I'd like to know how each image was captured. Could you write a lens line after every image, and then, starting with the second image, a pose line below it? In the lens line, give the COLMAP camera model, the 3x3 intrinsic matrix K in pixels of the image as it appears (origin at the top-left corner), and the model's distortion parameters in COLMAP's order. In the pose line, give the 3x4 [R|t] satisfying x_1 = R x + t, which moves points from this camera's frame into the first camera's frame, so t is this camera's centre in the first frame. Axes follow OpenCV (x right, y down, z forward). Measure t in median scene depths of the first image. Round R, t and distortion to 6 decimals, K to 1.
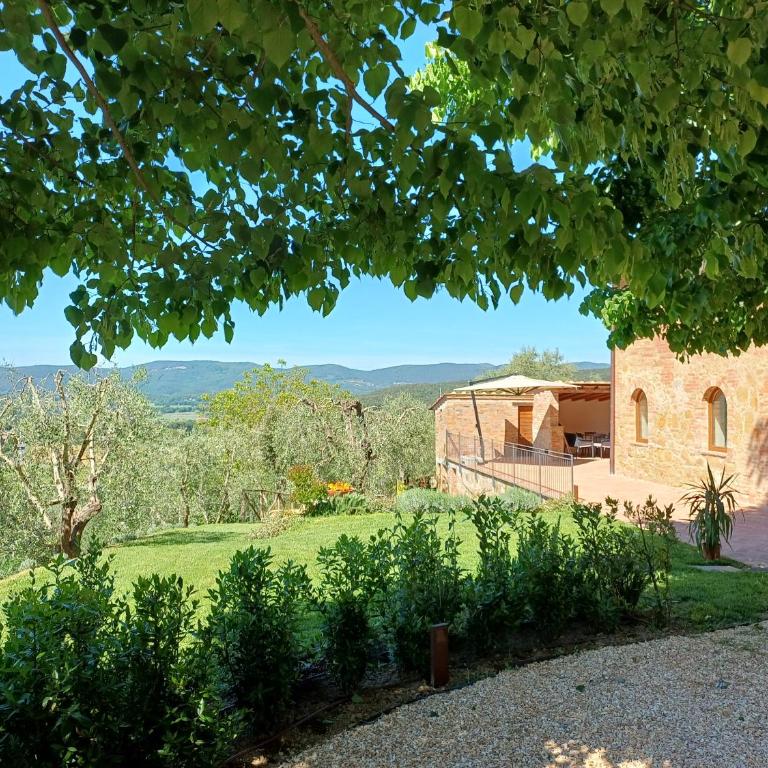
lens RADIAL K [[762.7, 0, 384.0], [0, 762.7, 384.0], [0, 0, 1]] dist [0.004452, -0.018522]
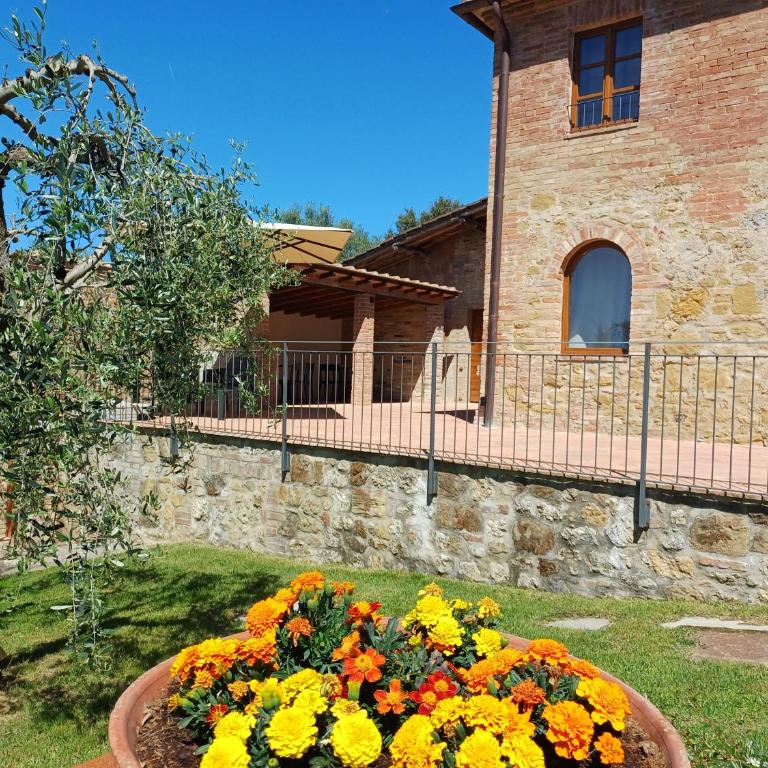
lens RADIAL K [[762.7, 0, 384.0], [0, 762.7, 384.0], [0, 0, 1]] dist [0.004452, -0.018522]
pose [[0.748236, 0.004391, 0.663418, -0.076759], [-0.035731, 0.998793, 0.033688, 0.087023], [-0.662470, -0.048911, 0.747490, 0.765161]]
